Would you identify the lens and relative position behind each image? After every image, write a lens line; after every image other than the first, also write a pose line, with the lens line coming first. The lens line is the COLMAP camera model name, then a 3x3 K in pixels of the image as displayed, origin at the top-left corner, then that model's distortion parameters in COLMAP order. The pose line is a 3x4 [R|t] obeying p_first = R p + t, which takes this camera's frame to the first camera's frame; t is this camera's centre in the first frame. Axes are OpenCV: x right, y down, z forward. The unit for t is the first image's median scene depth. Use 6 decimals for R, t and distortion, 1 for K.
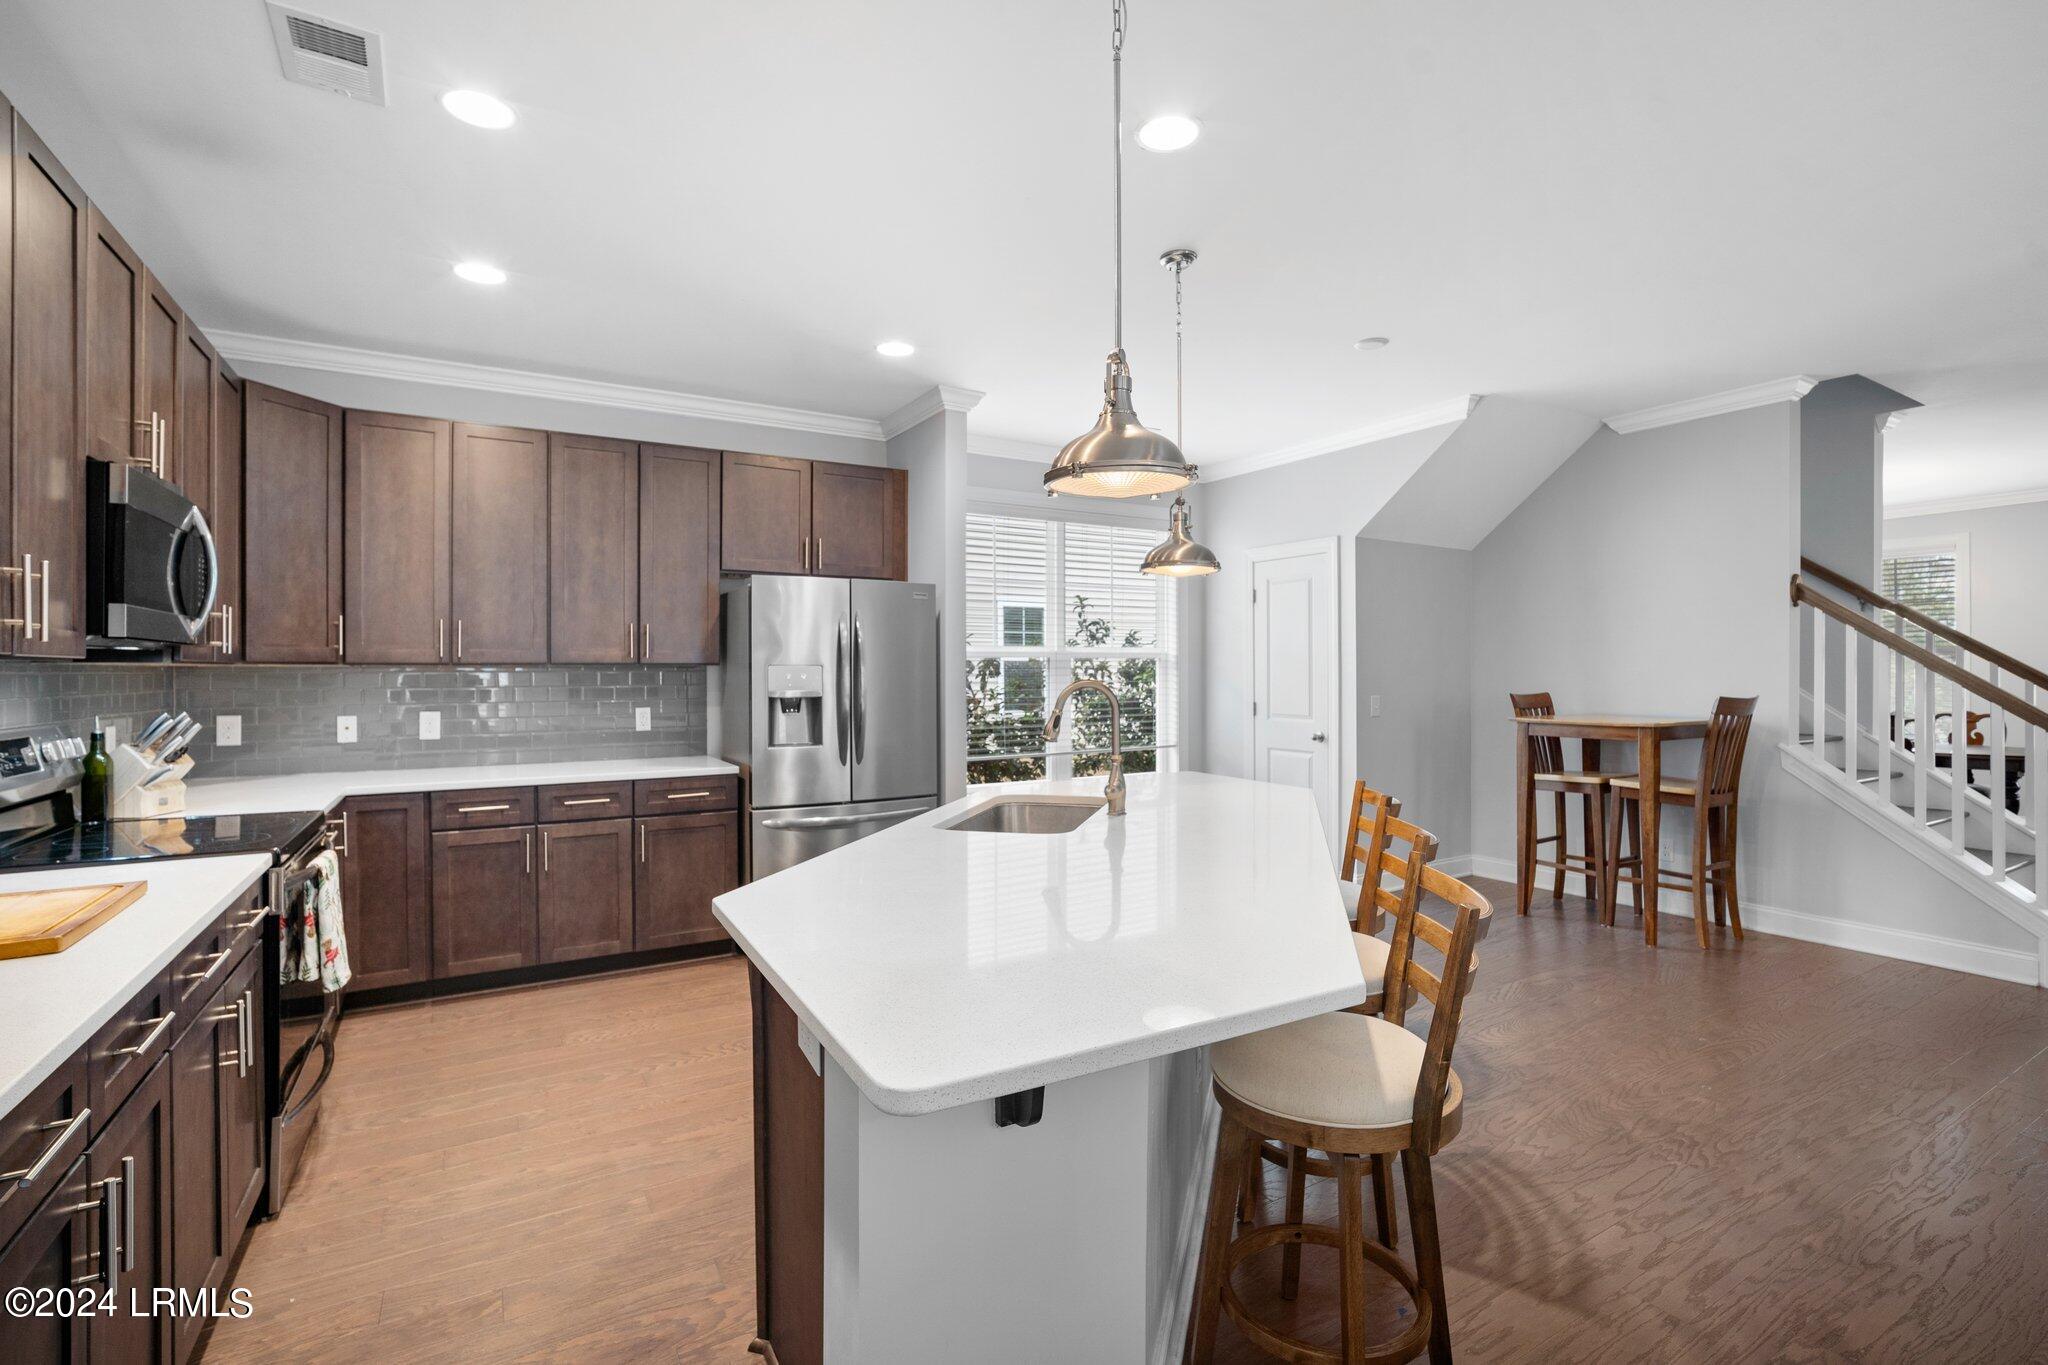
lens RADIAL K [[917.0, 0, 1025.7], [0, 917.0, 690.8], [0, 0, 1]] dist [-0.005311, 0.000779]
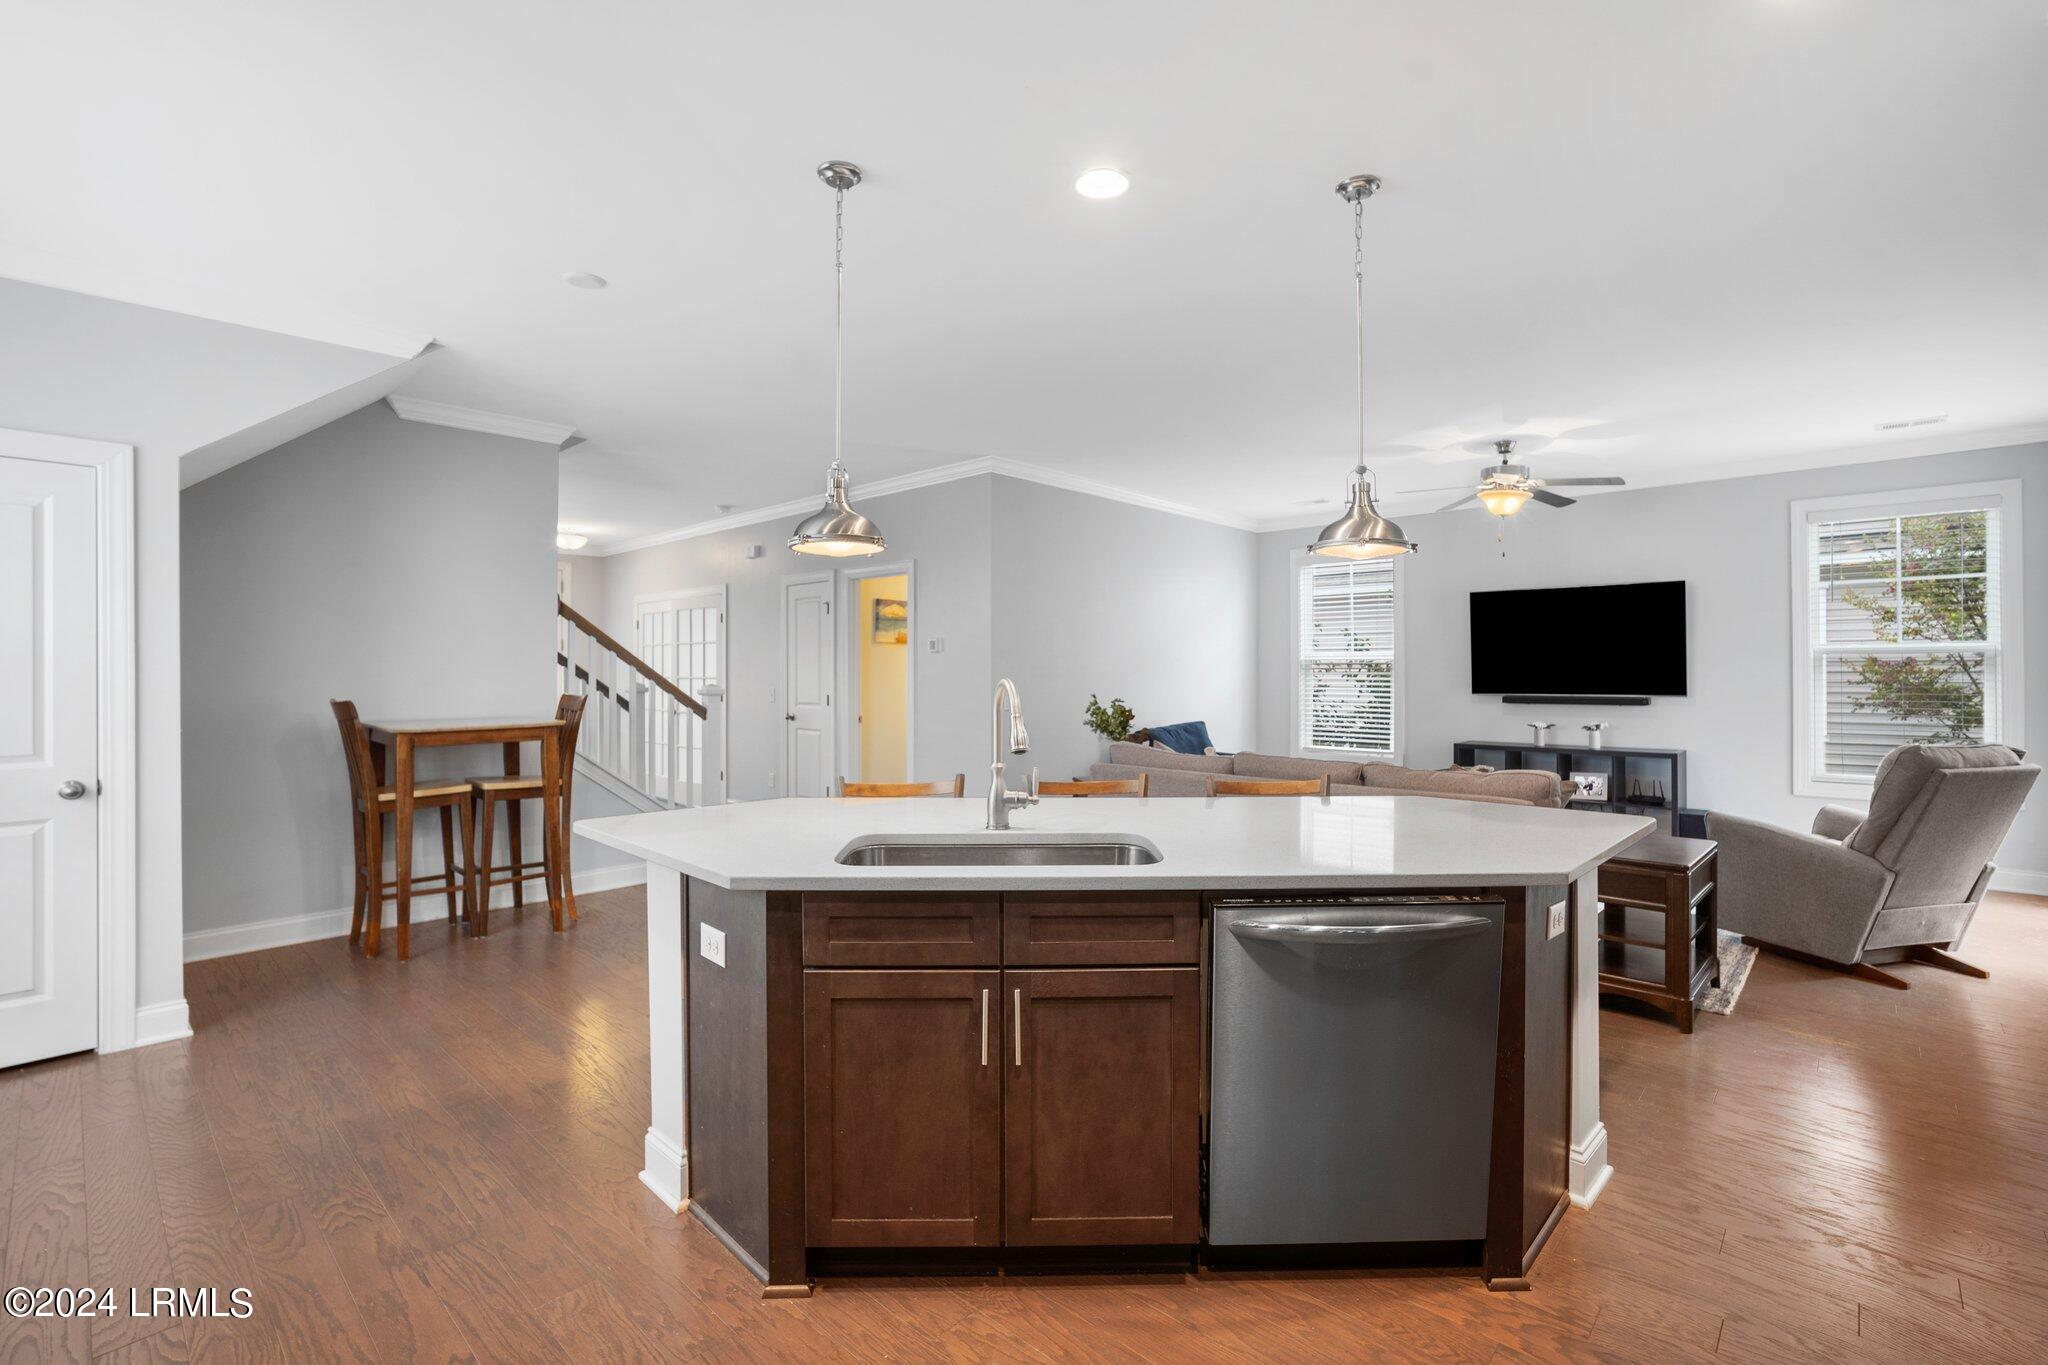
lens RADIAL K [[917.0, 0, 1025.7], [0, 917.0, 690.8], [0, 0, 1]] dist [-0.005311, 0.000779]
pose [[-0.267656, -0.016767, 0.963369, -0.450144], [0.018495, 0.999575, 0.022536, -0.014407], [-0.963337, 0.023850, -0.267232, 0.706383]]
